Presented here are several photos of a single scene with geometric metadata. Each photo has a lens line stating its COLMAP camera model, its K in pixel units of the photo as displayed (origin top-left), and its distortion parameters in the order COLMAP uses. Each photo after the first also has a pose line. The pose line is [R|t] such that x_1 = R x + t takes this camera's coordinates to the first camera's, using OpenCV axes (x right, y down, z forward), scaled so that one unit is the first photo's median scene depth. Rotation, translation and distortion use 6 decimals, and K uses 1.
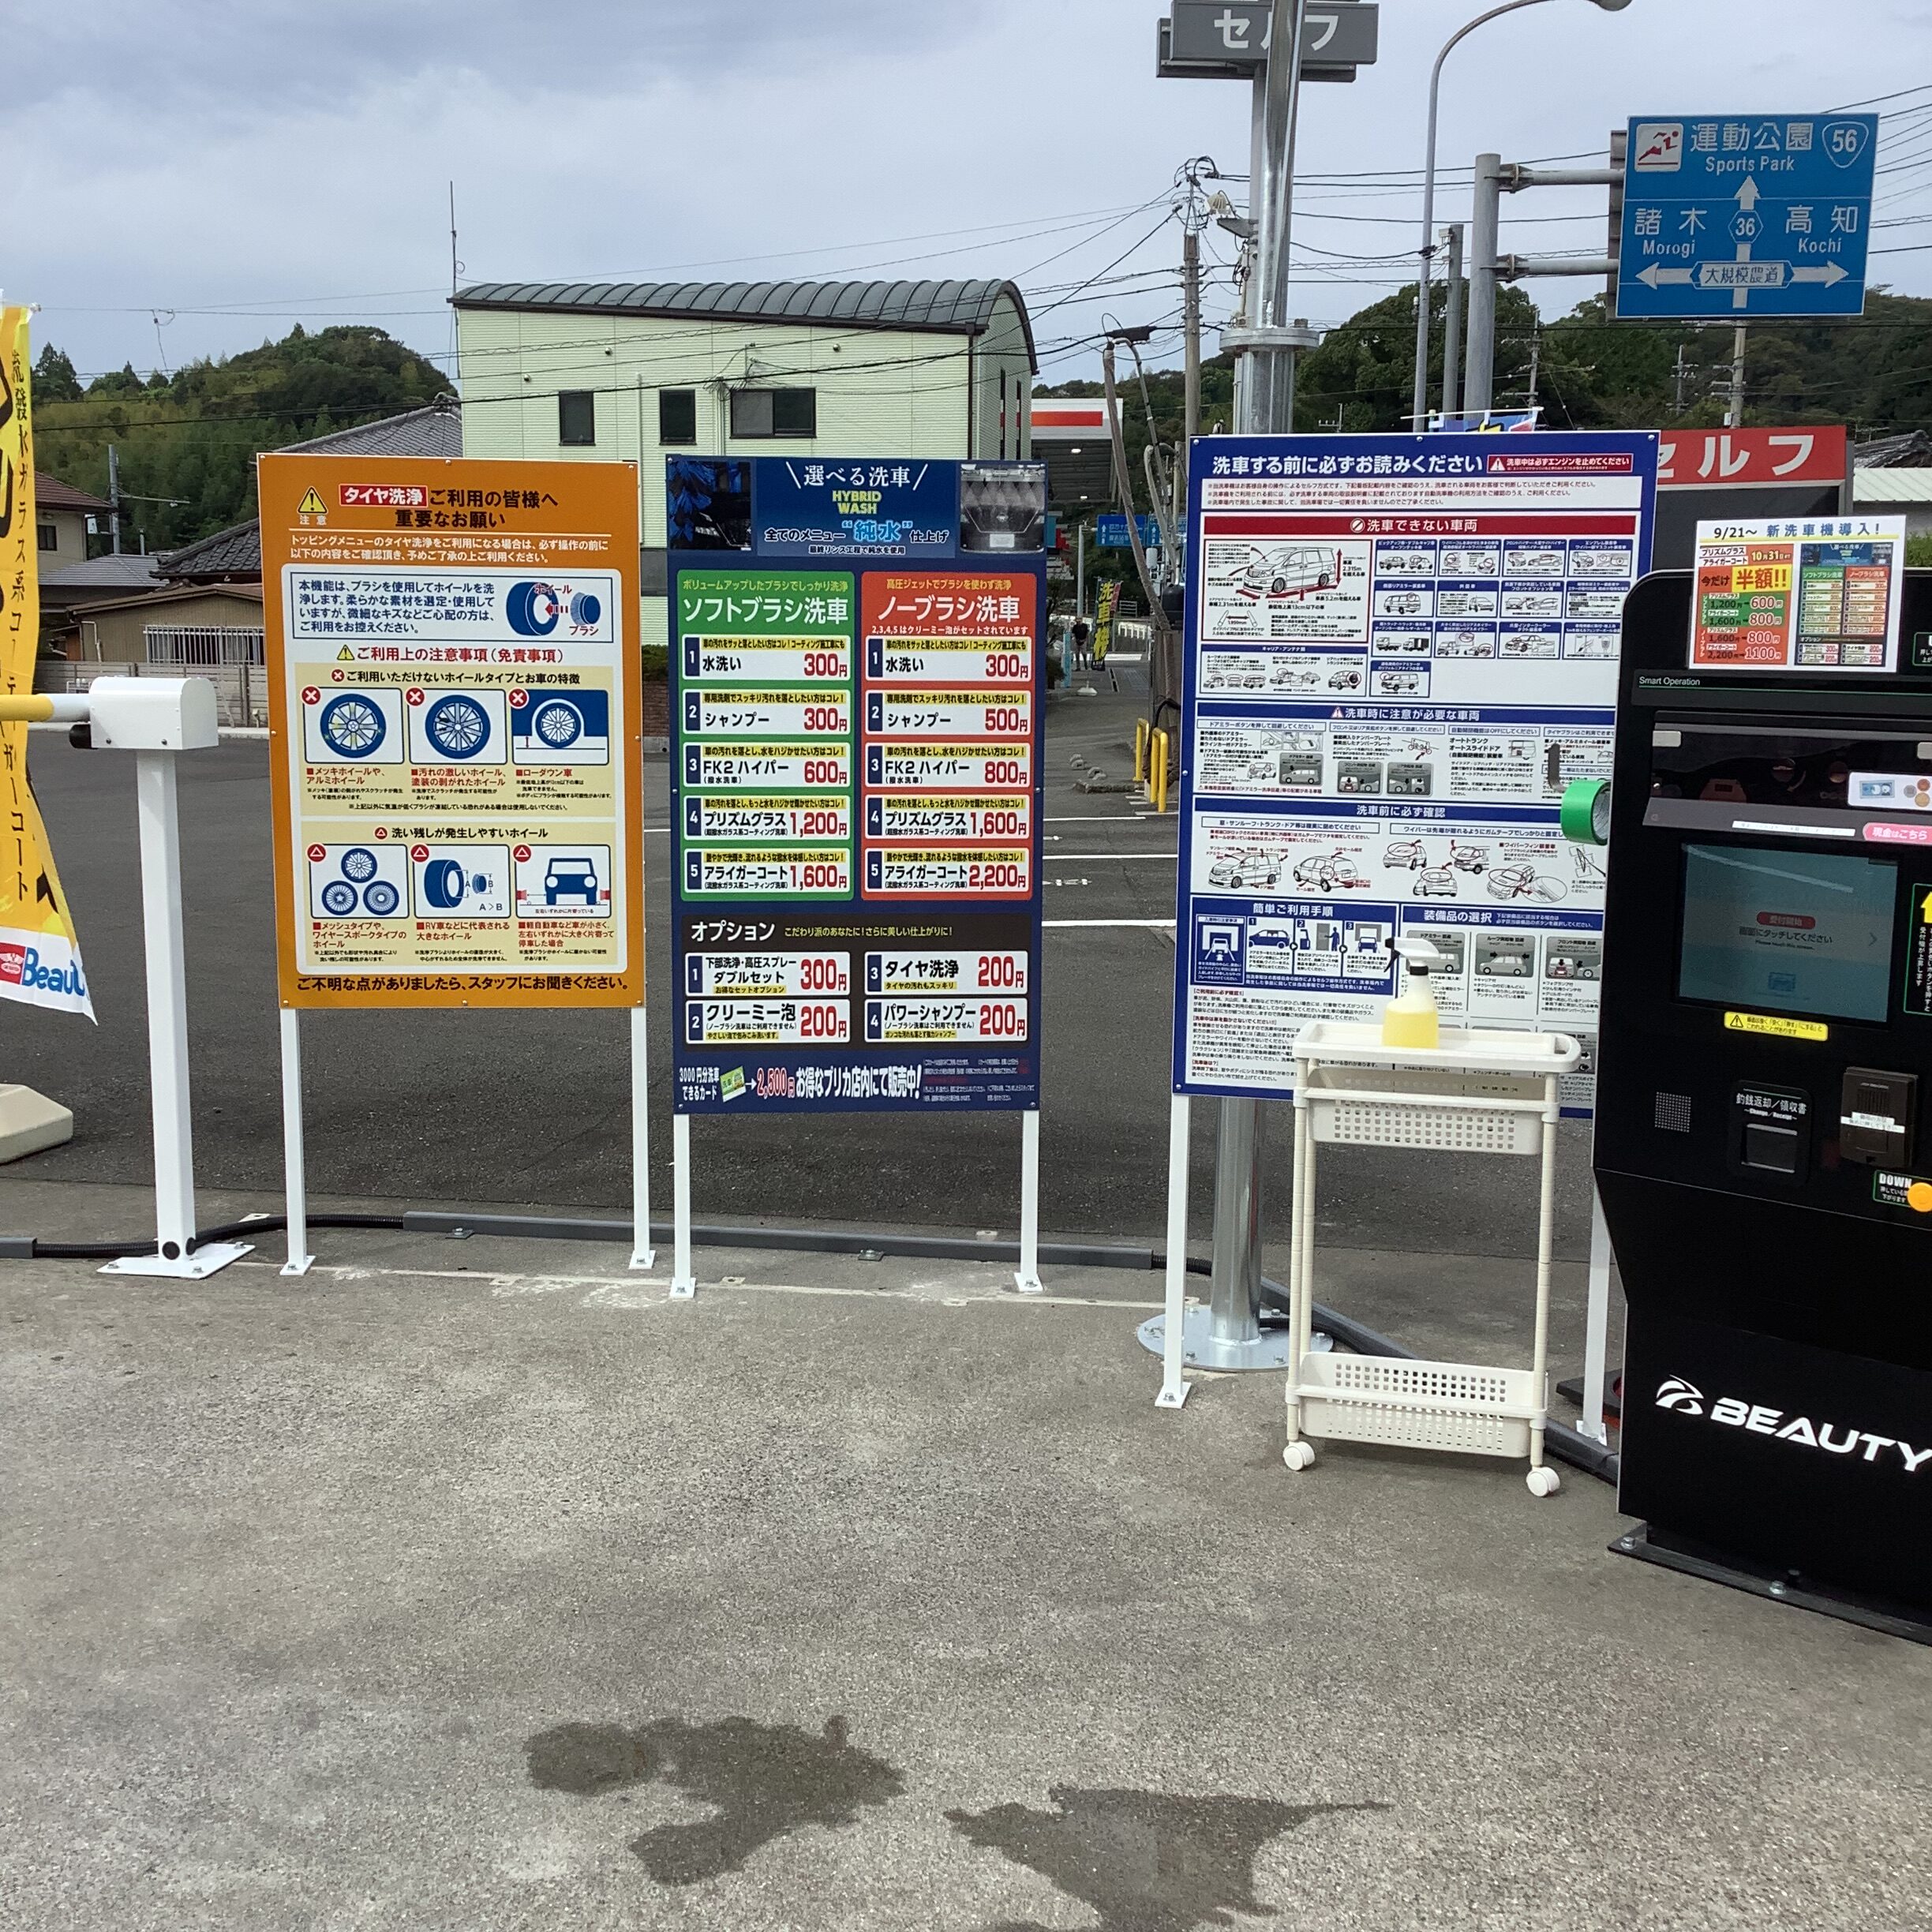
lens RADIAL K [[2251.7, 0, 965.9], [0, 2251.7, 981.5], [0, 0, 1]] dist [0.094953, 0.000000]
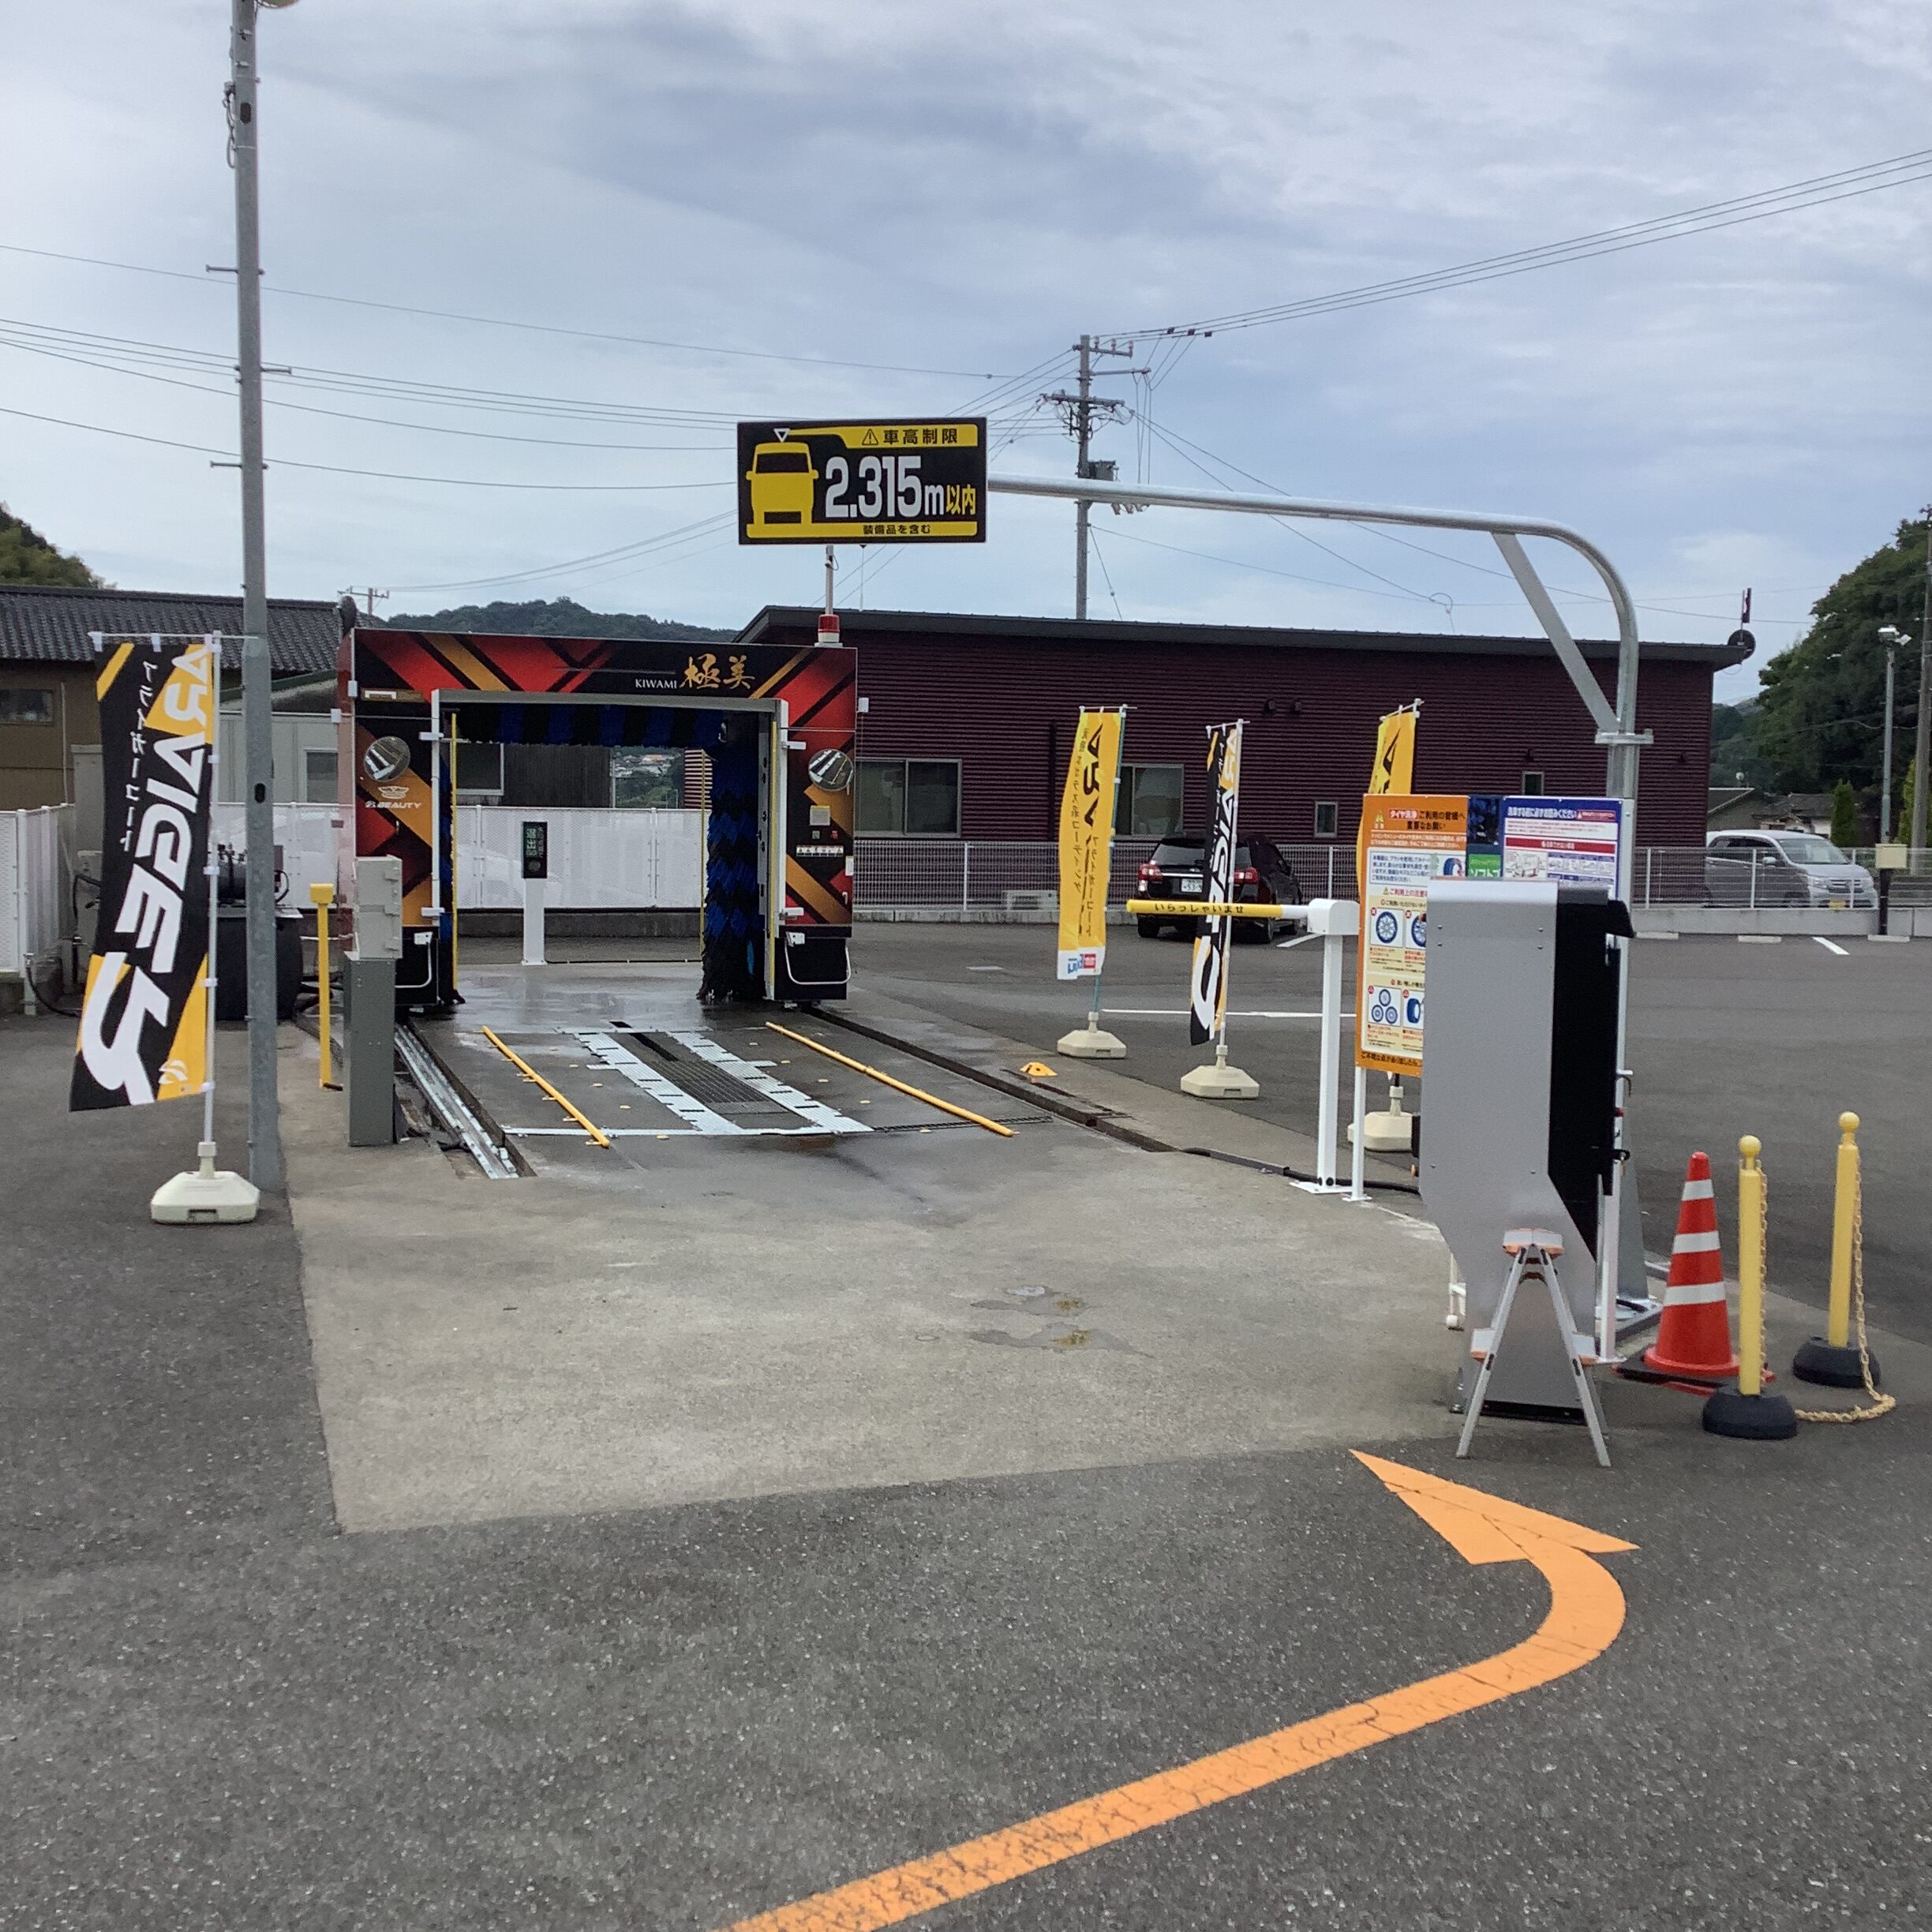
lens RADIAL K [[2251.7, 0, 967.1], [0, 2251.7, 961.2], [0, 0, 1]] dist [0.094953, 0.000000]
pose [[0.453510, 0.064050, -0.888947, 1.324253], [-0.151587, 0.988425, -0.006117, -0.015759], [0.878265, 0.137527, 0.457970, -0.224089]]
